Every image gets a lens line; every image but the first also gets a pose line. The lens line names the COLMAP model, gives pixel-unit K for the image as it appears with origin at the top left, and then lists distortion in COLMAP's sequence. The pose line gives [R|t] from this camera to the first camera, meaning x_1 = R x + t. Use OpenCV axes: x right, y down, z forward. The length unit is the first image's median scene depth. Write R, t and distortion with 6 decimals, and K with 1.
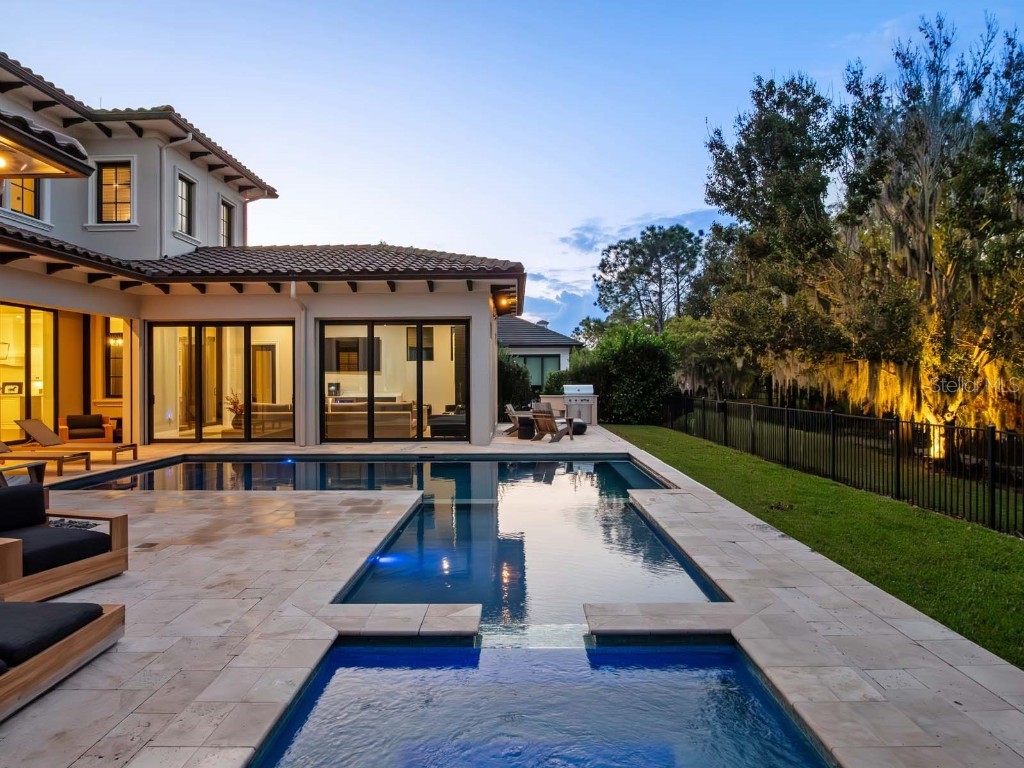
lens RADIAL K [[626.3, 0, 511.8], [0, 626.3, 381.2], [0, 0, 1]] dist [-0.012544, -0.000387]
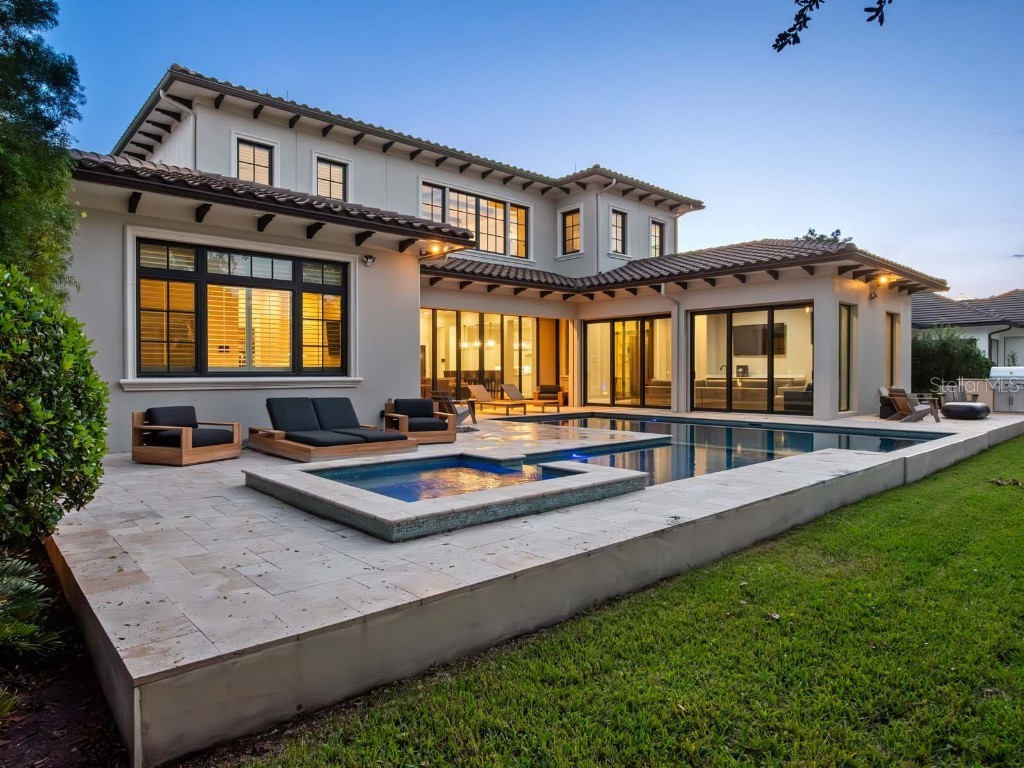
lens RADIAL K [[626.3, 0, 510.1], [0, 626.3, 383.4], [0, 0, 1]] dist [-0.012544, -0.000387]
pose [[0.677497, 0.016761, -0.735334, 0.321027], [-0.004881, 0.999821, 0.018293, 0.020531], [0.735509, -0.008804, 0.677458, -0.085249]]
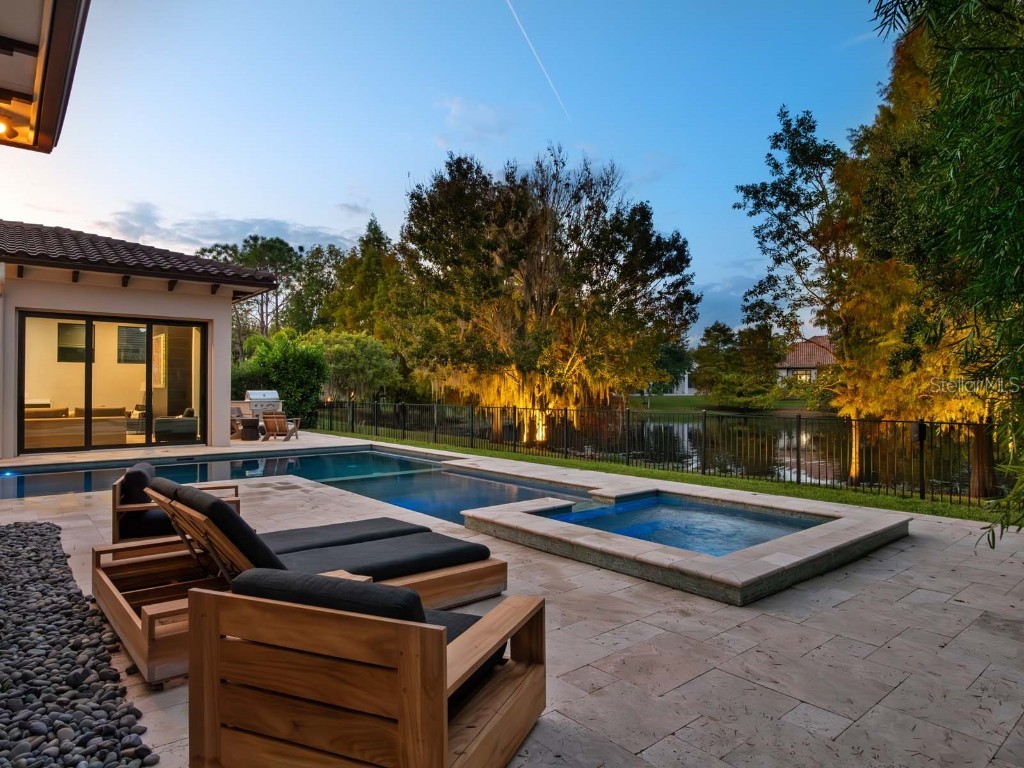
lens RADIAL K [[626.3, 0, 508.8], [0, 626.3, 387.0], [0, 0, 1]] dist [-0.012544, -0.000387]
pose [[0.764812, 0.007463, 0.644211, -0.302708], [-0.000108, 0.999934, -0.011456, 0.014970], [-0.644254, 0.008692, 0.764762, -0.062934]]
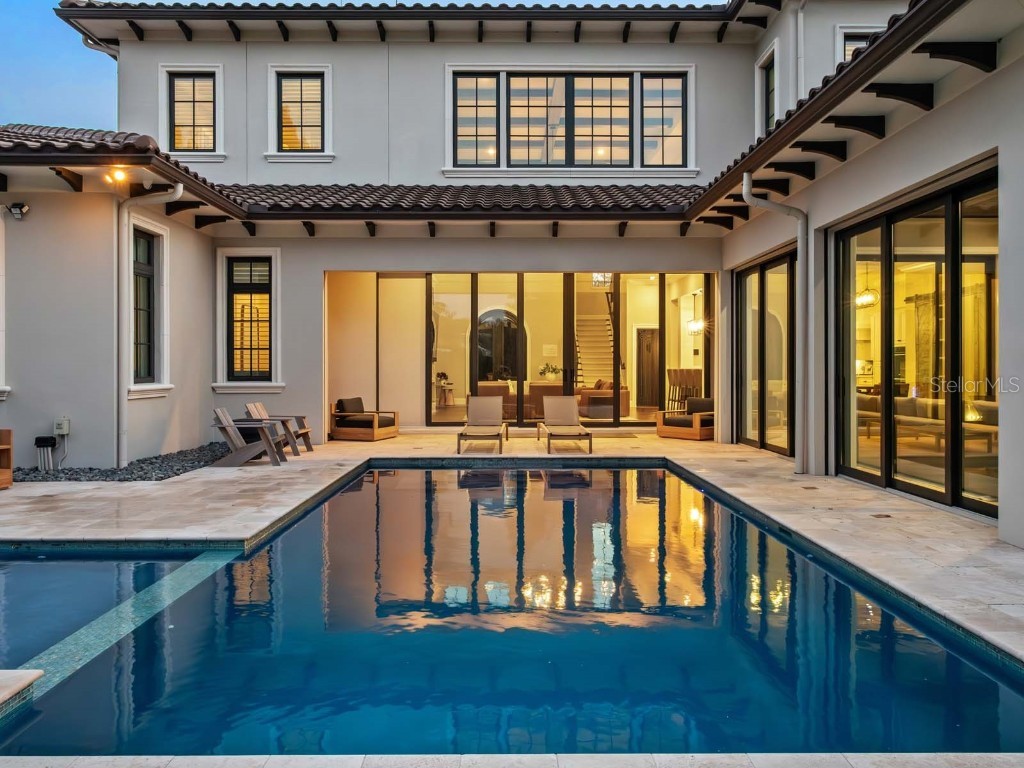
lens RADIAL K [[825.0, 0, 514.2], [0, 825.0, 375.4], [0, 0, 1]] dist [-0.018204, 0.001663]
pose [[0.027254, 0.011430, -0.999563, 0.311175], [-0.001904, 0.999933, 0.011382, 0.009517], [0.999627, 0.001593, 0.027274, 0.640750]]
